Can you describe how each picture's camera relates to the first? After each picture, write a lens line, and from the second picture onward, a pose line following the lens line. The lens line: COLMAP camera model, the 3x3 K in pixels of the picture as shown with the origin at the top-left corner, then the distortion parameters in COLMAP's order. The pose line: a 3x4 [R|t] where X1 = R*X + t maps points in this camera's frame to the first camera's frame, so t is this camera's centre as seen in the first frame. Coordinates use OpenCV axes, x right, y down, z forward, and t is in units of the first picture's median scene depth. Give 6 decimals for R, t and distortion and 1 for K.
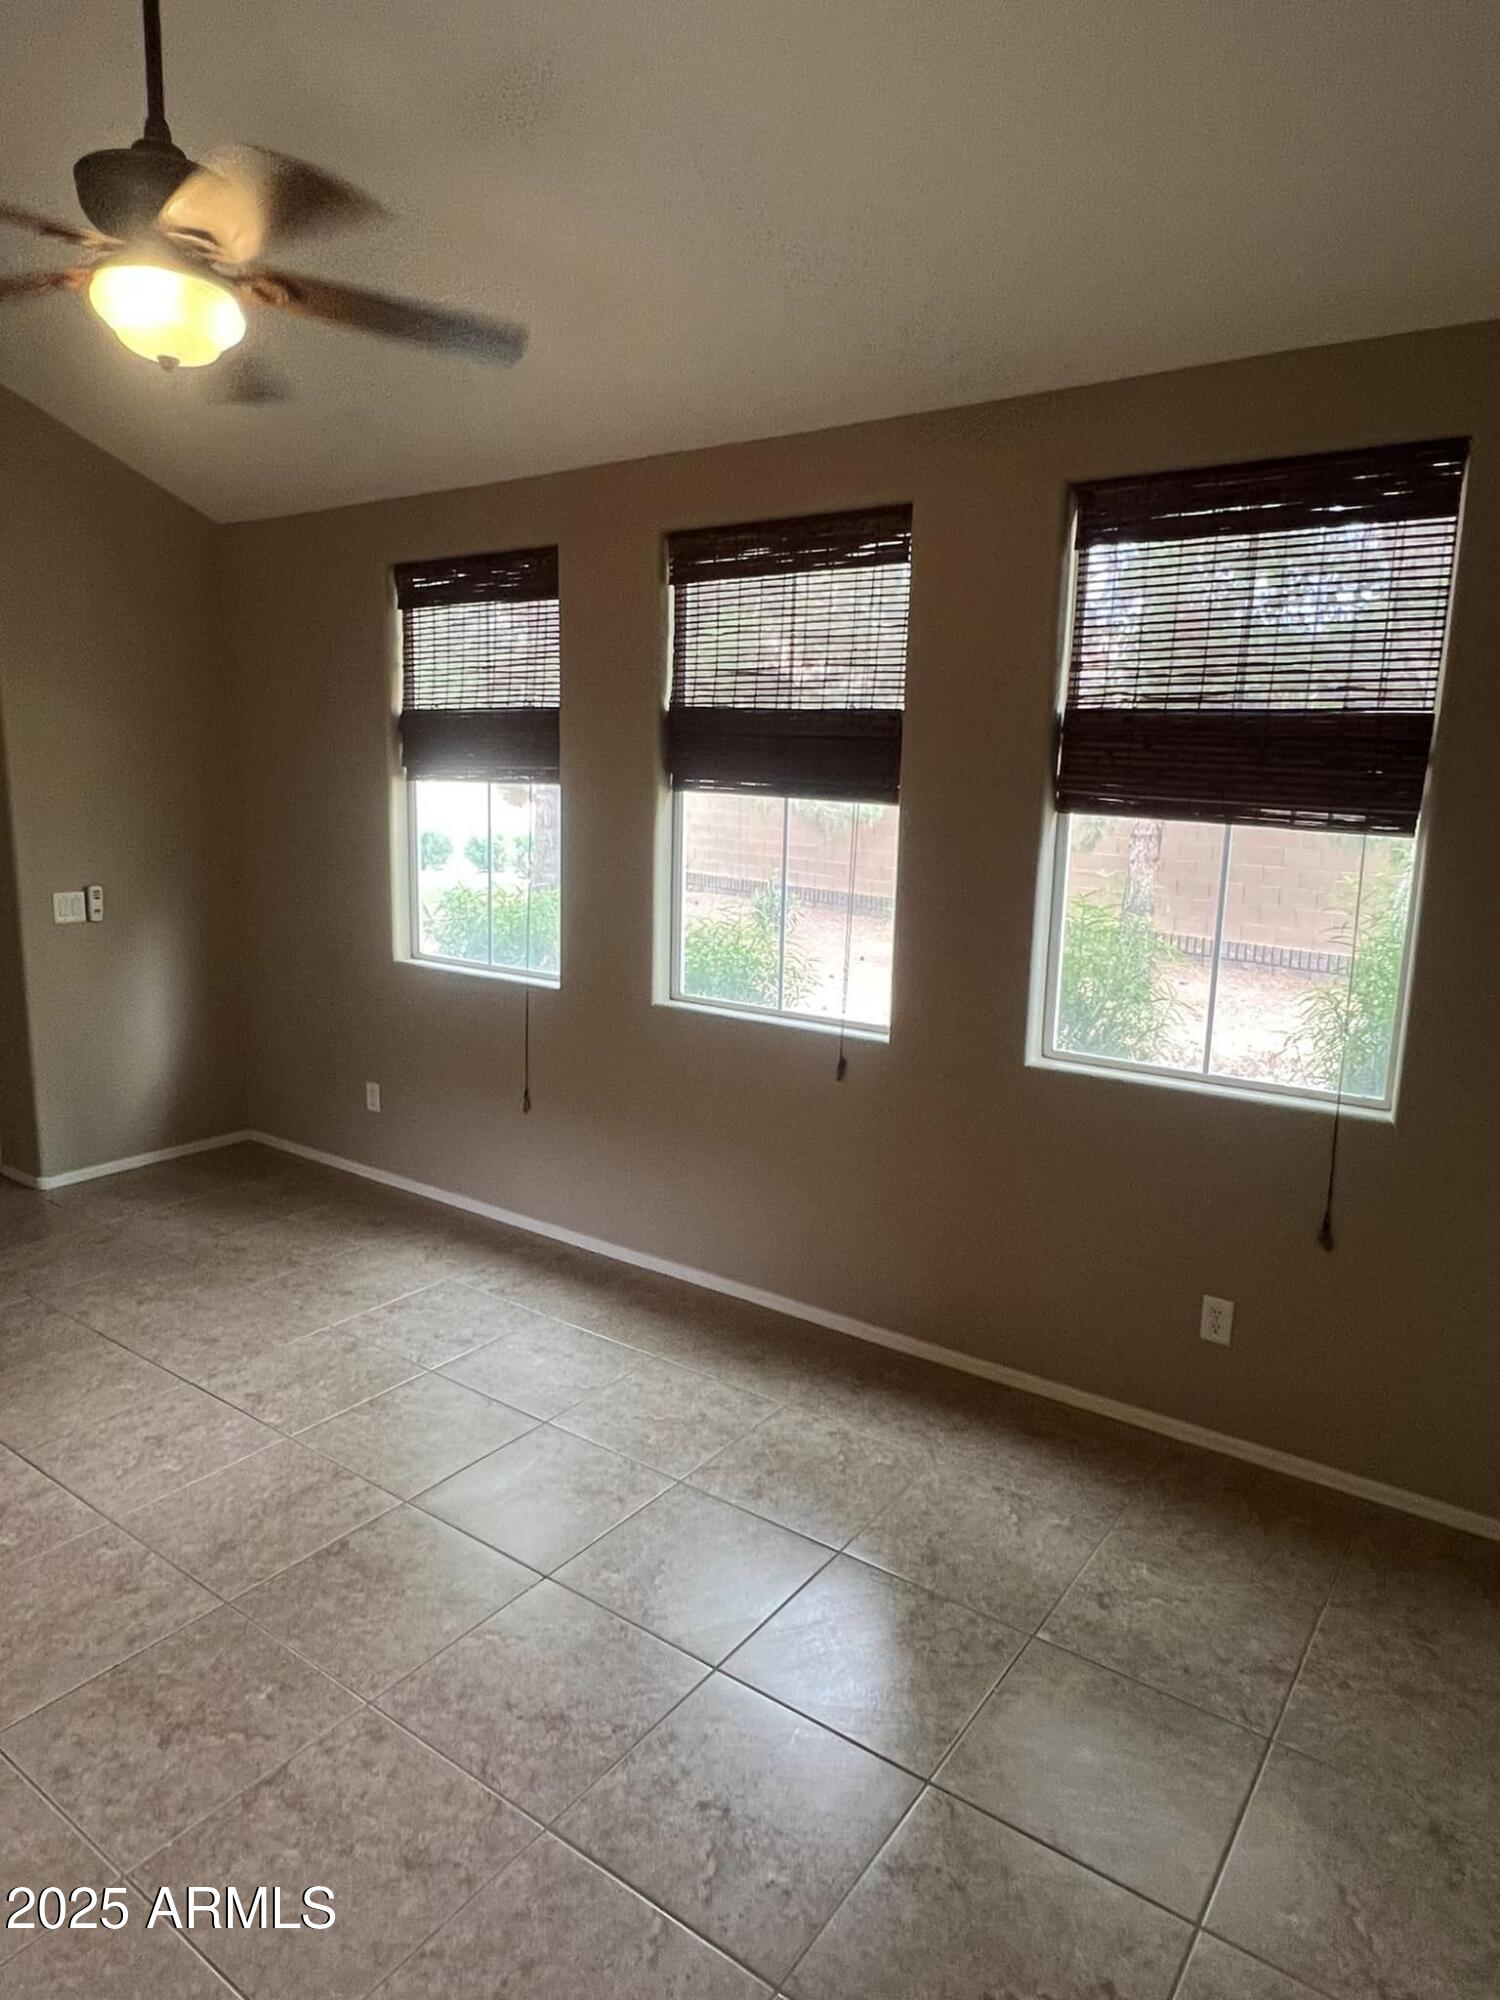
lens RADIAL K [[1243.0, 0, 745.6], [0, 1243.0, 997.5], [0, 0, 1]] dist [0.003373, 0.000615]
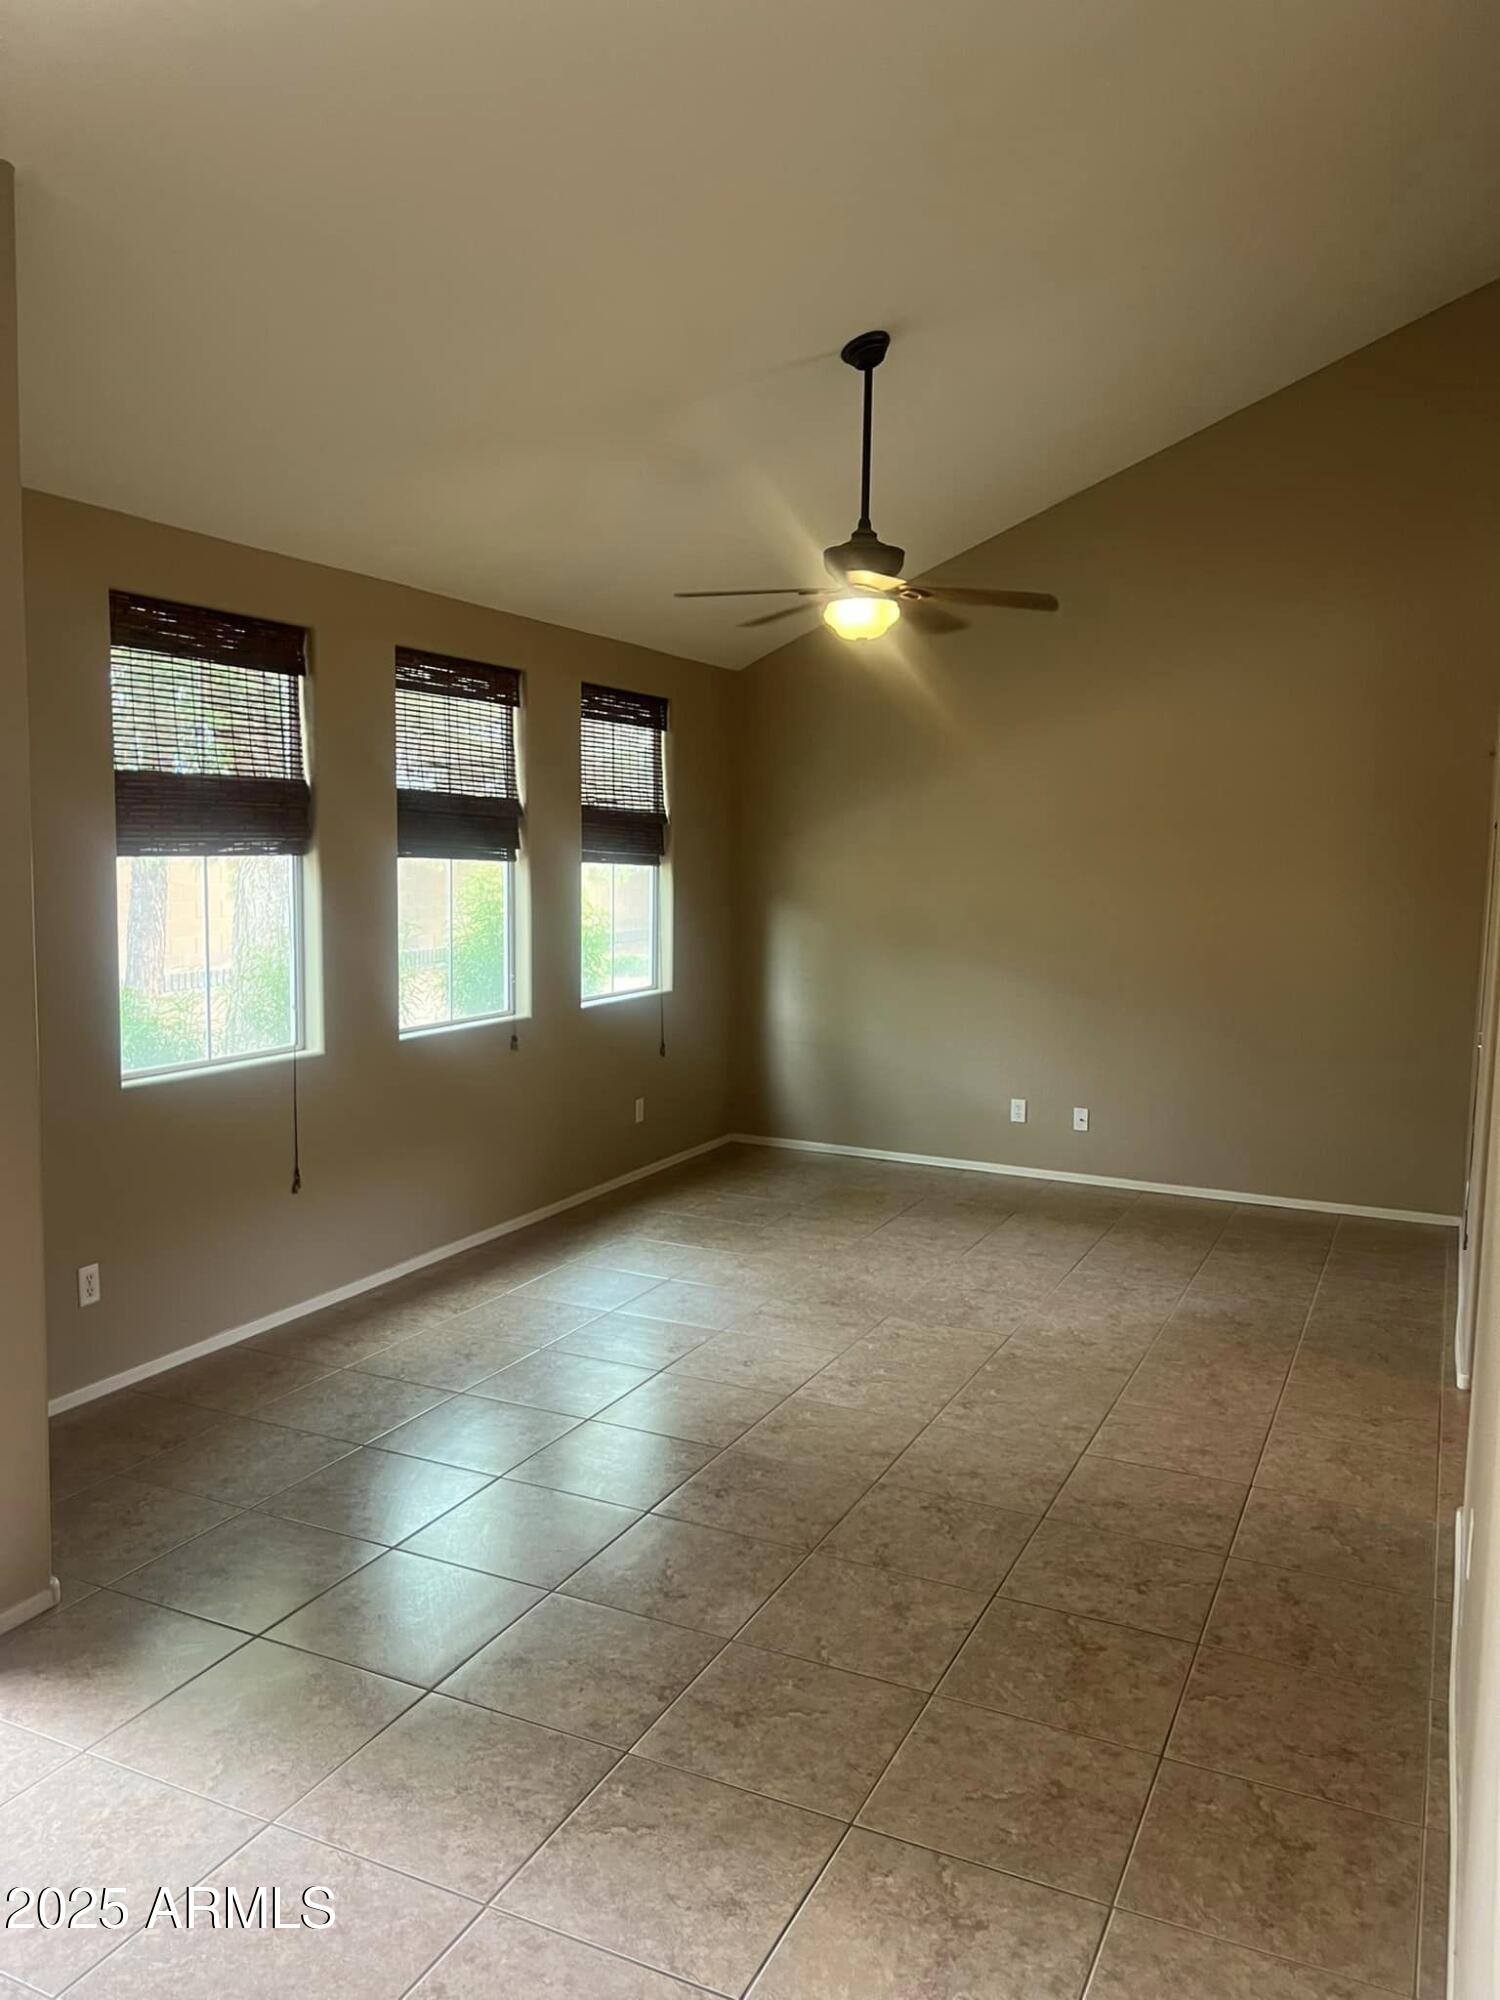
lens RADIAL K [[1491.8, 0, 746.9], [0, 1491.8, 995.2], [0, 0, 1]] dist [0.047979, -0.071855]
pose [[-0.186568, -0.124377, 0.974537, -1.615806], [0.155091, 0.975787, 0.154227, -0.217099], [-0.970123, 0.179916, -0.162761, 0.981039]]
